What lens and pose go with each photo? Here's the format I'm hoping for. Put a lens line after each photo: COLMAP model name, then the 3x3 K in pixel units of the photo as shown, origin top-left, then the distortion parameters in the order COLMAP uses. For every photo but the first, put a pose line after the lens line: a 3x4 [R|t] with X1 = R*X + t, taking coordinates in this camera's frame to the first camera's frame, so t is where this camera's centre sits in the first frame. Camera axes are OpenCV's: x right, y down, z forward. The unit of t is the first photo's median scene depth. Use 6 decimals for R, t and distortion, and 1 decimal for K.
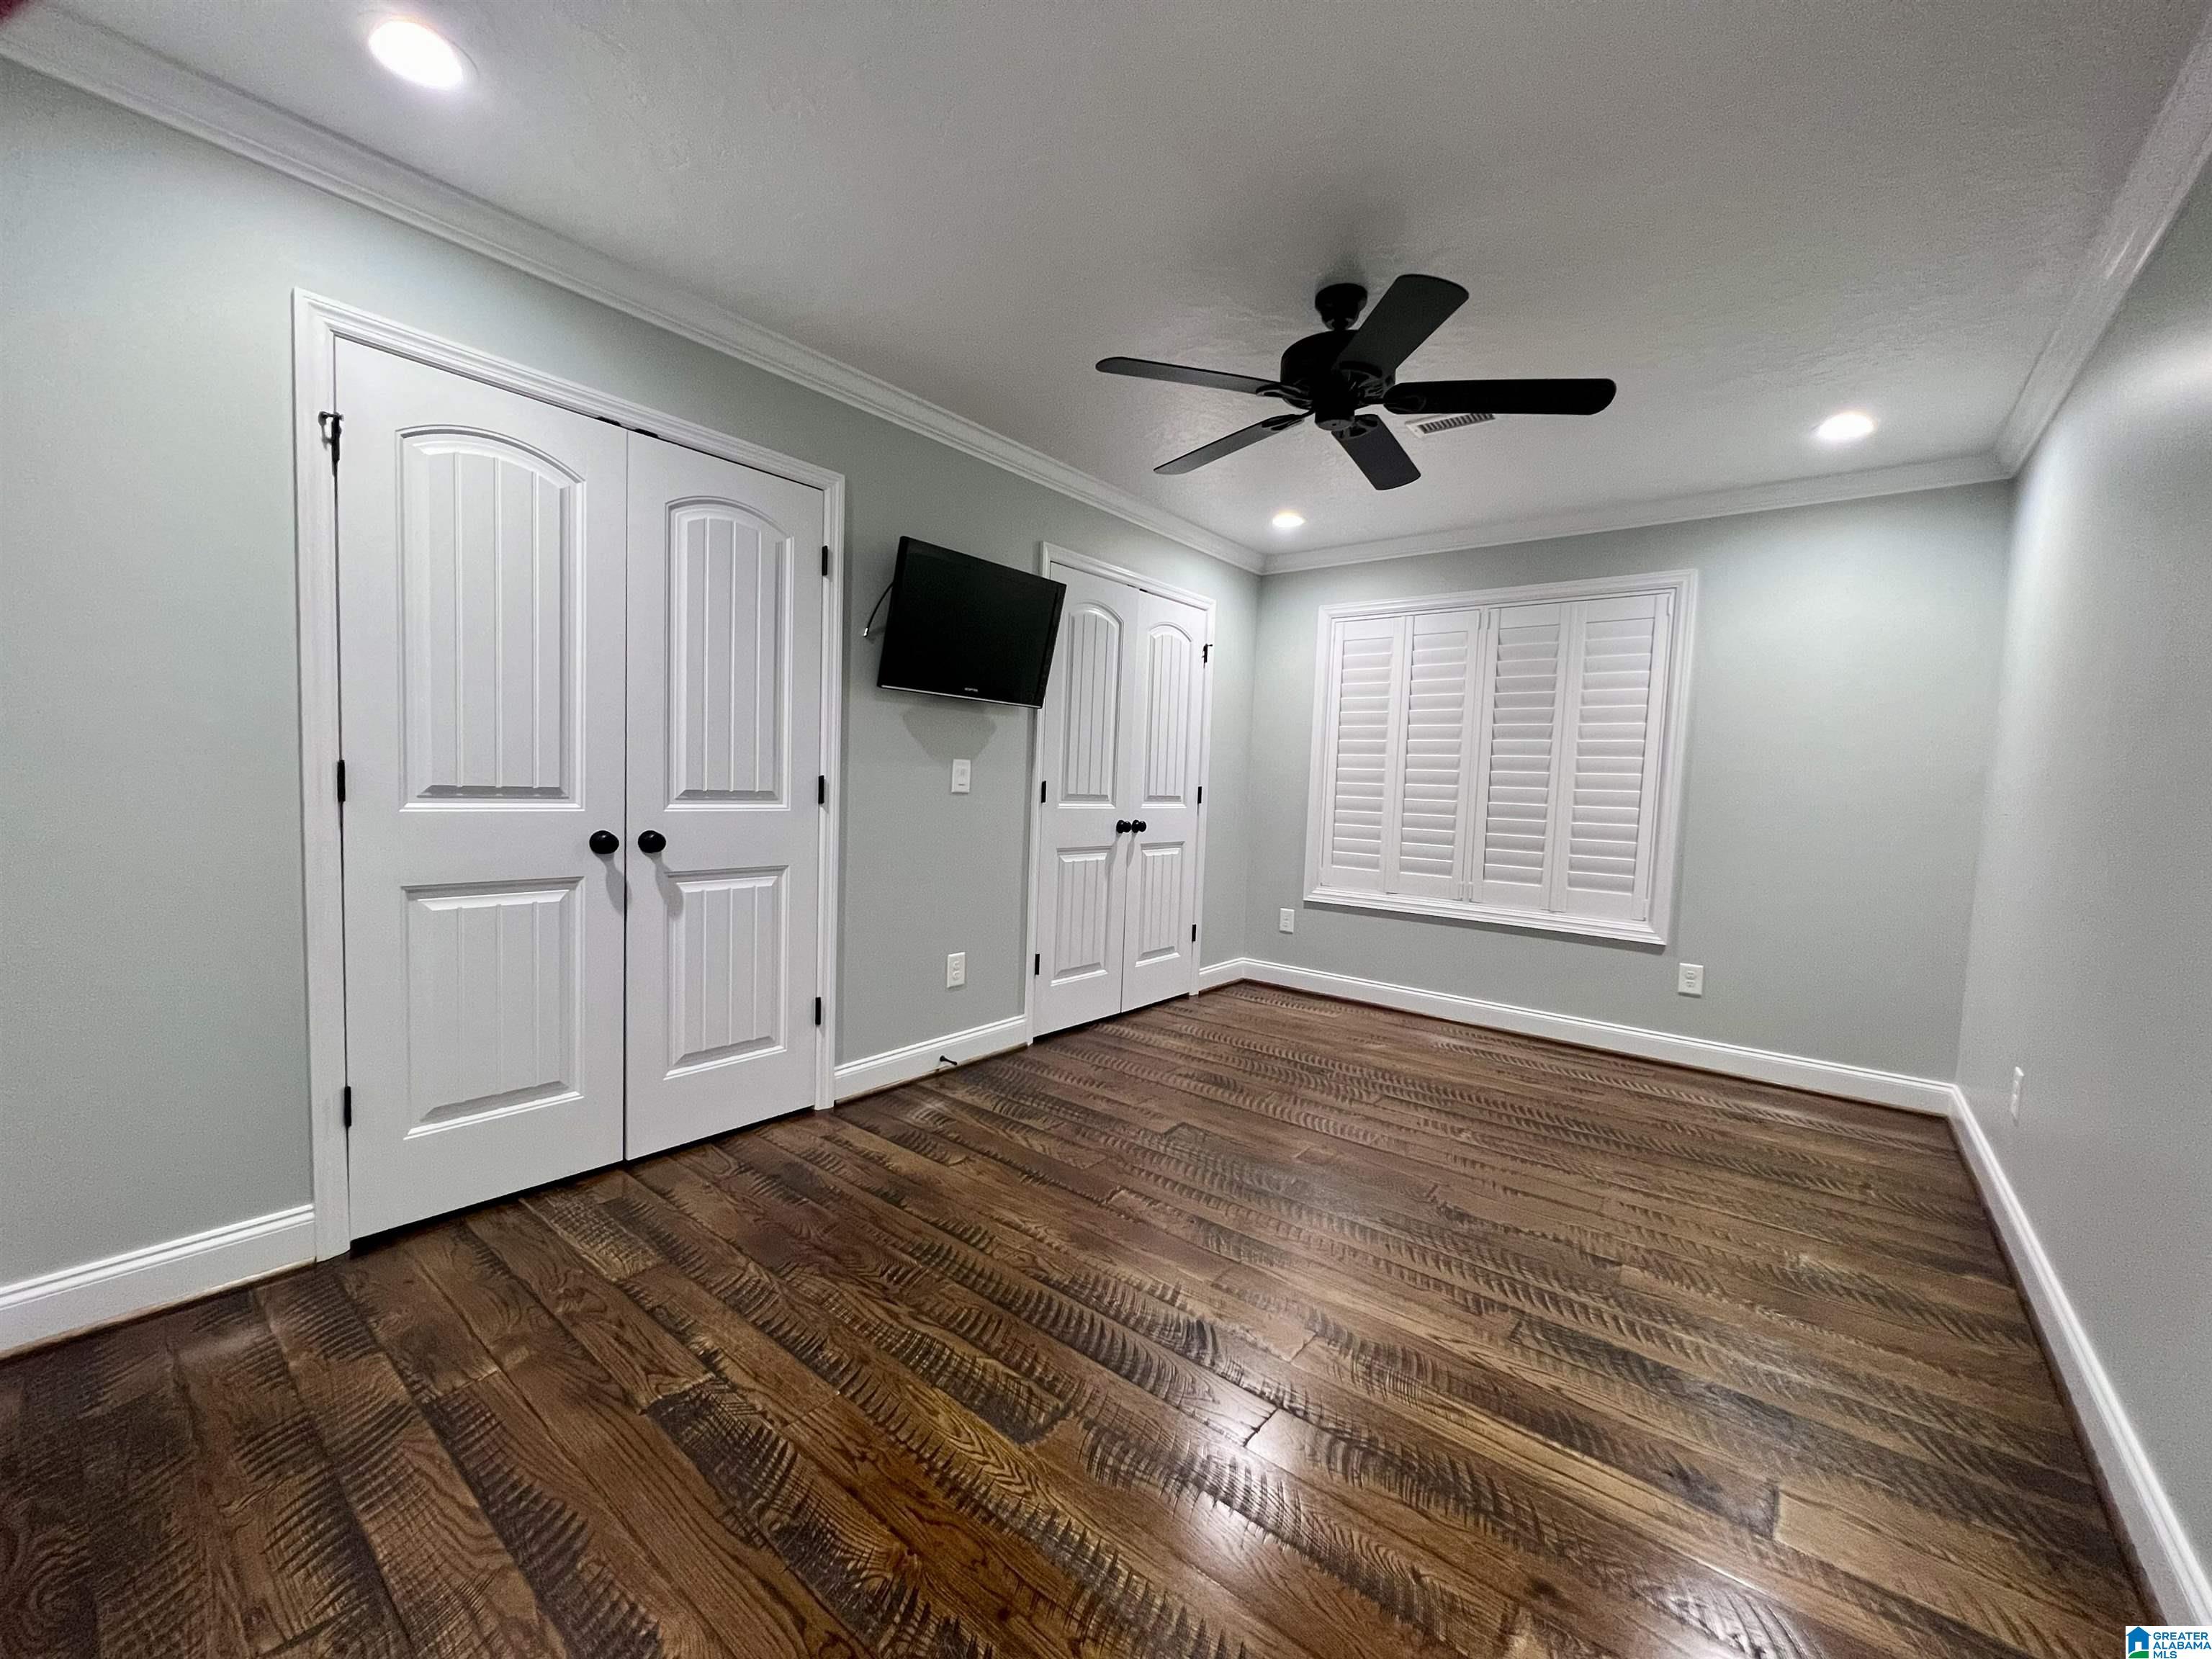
lens RADIAL K [[881.8, 0, 1098.0], [0, 881.8, 840.2], [0, 0, 1]] dist [-0.007719, 0.000059]
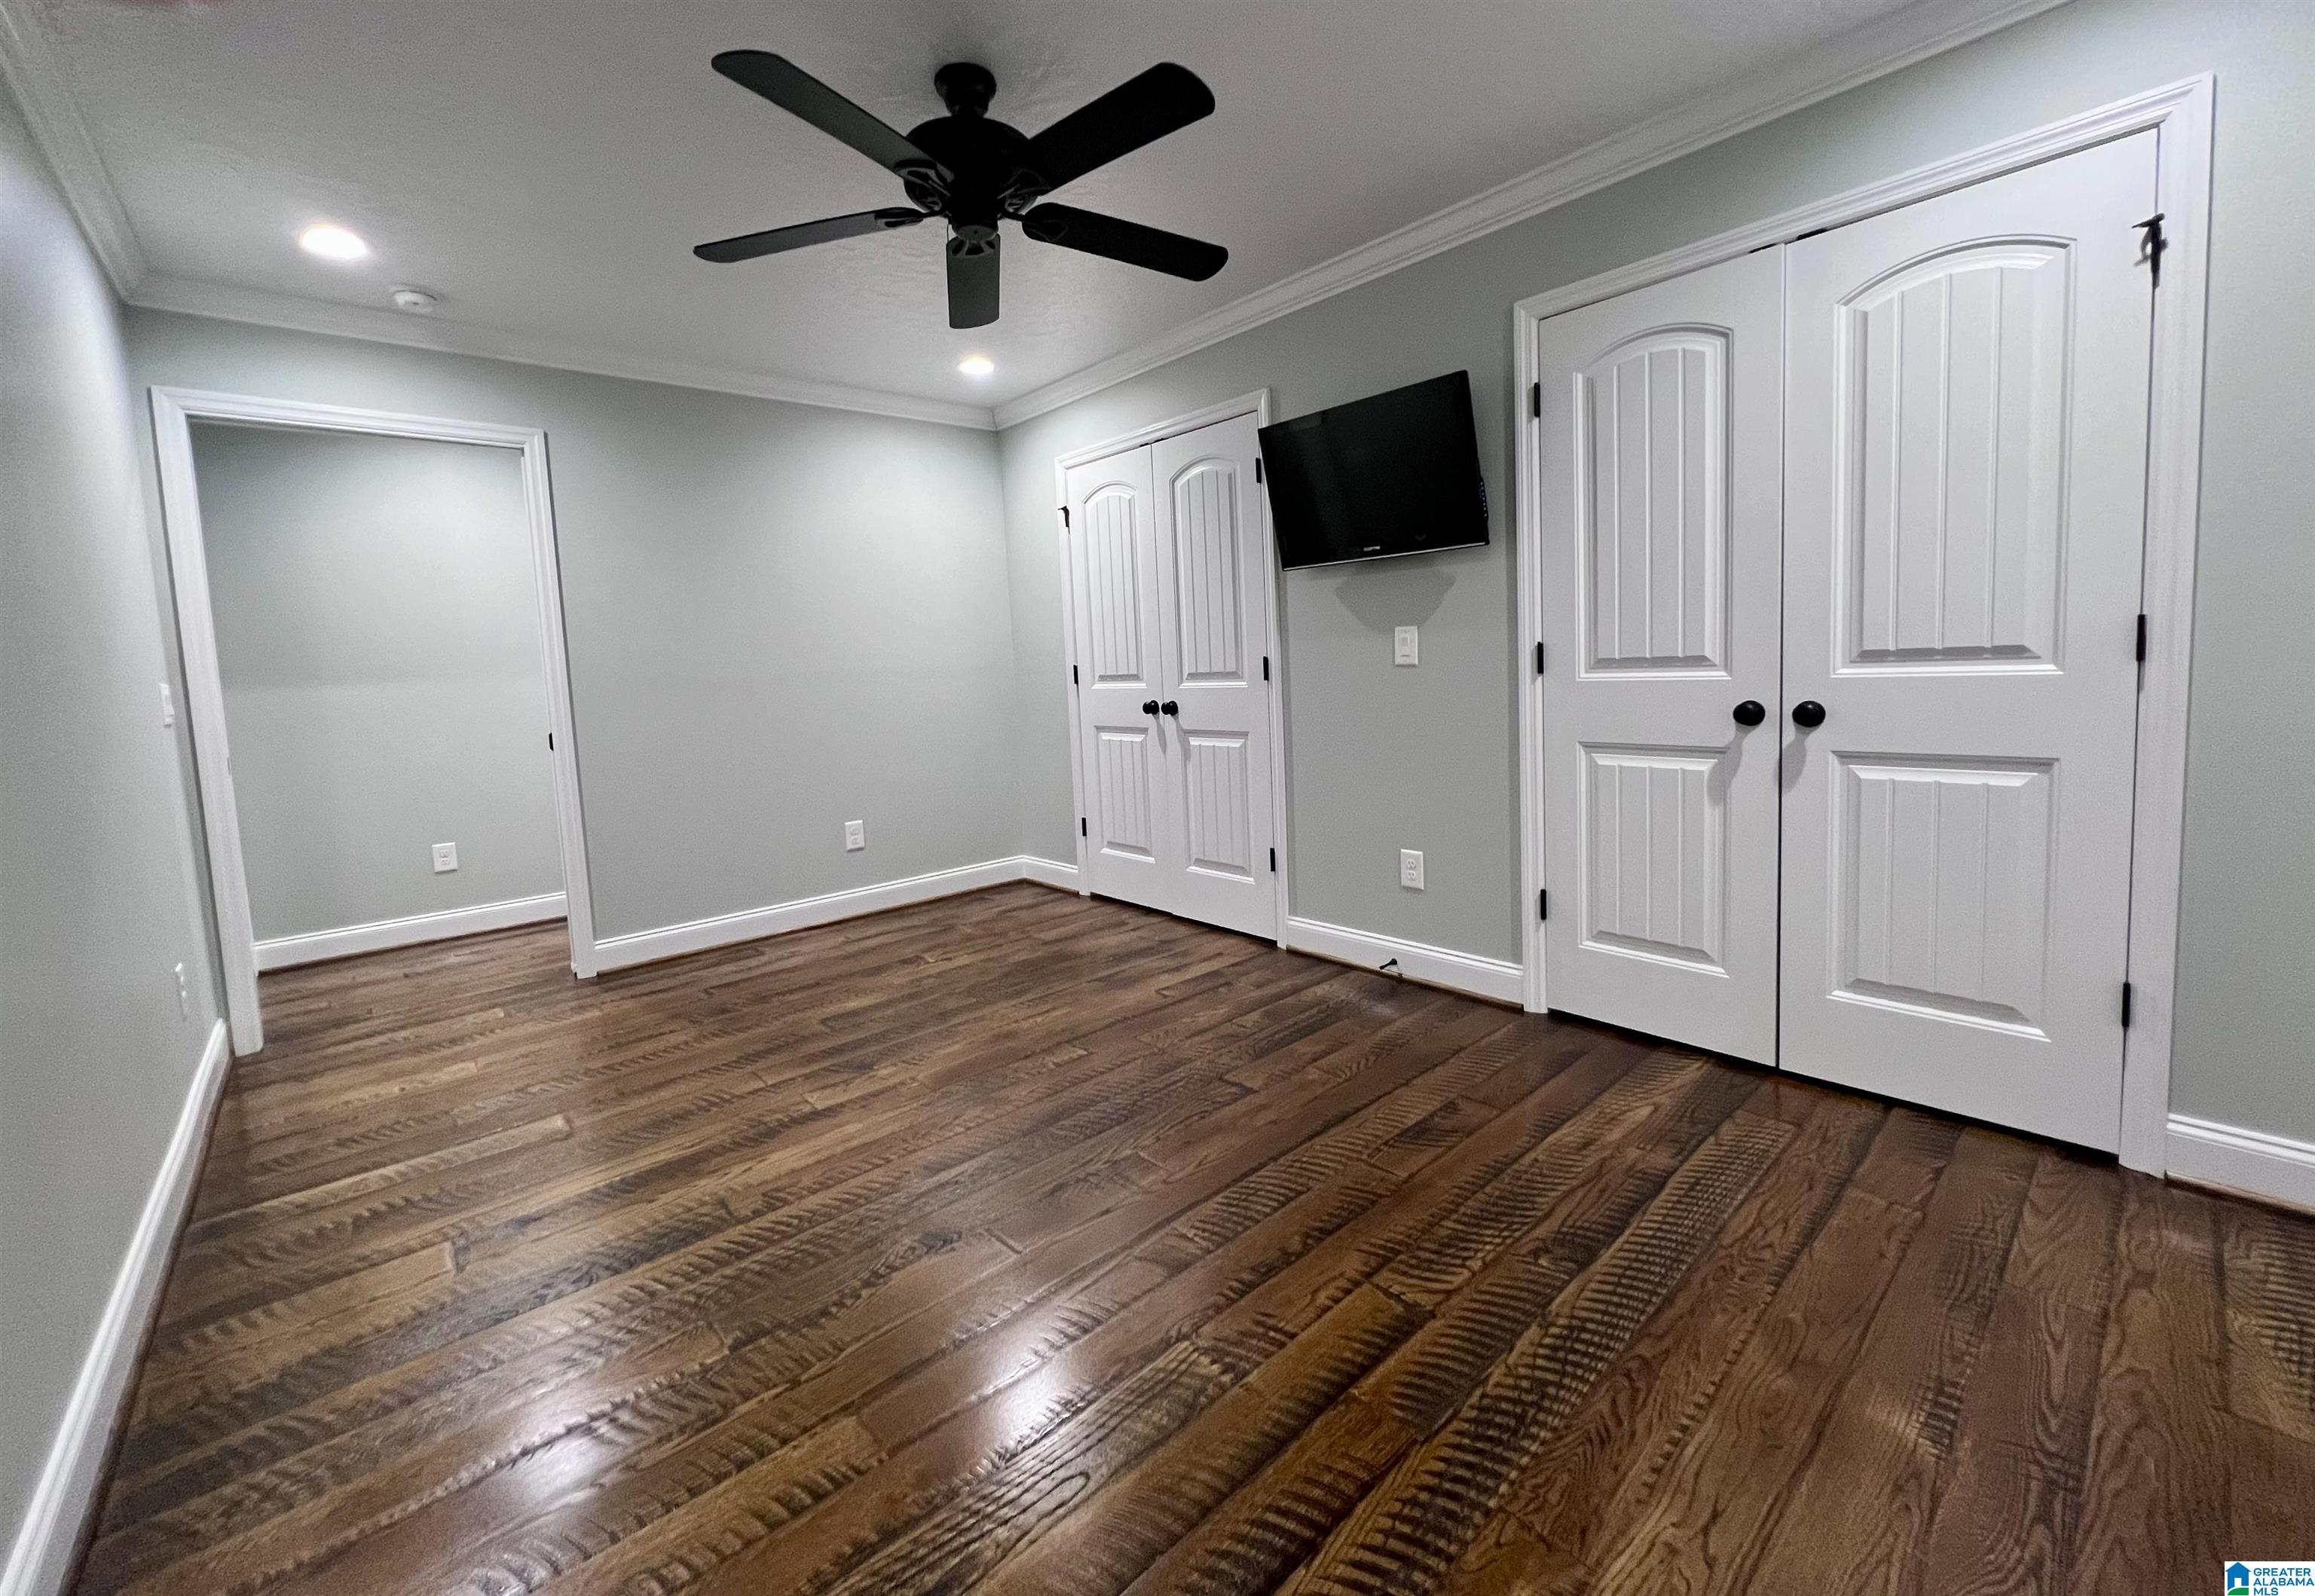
lens RADIAL K [[927.3, 0, 1212.0], [0, 927.3, 834.8], [0, 0, 1]] dist [0.005212, 0.000039]
pose [[-0.133479, 0.163749, -0.977430, 0.950514], [-0.019001, 0.985651, 0.167721, -0.047266], [0.990869, 0.040959, -0.128453, 1.149777]]
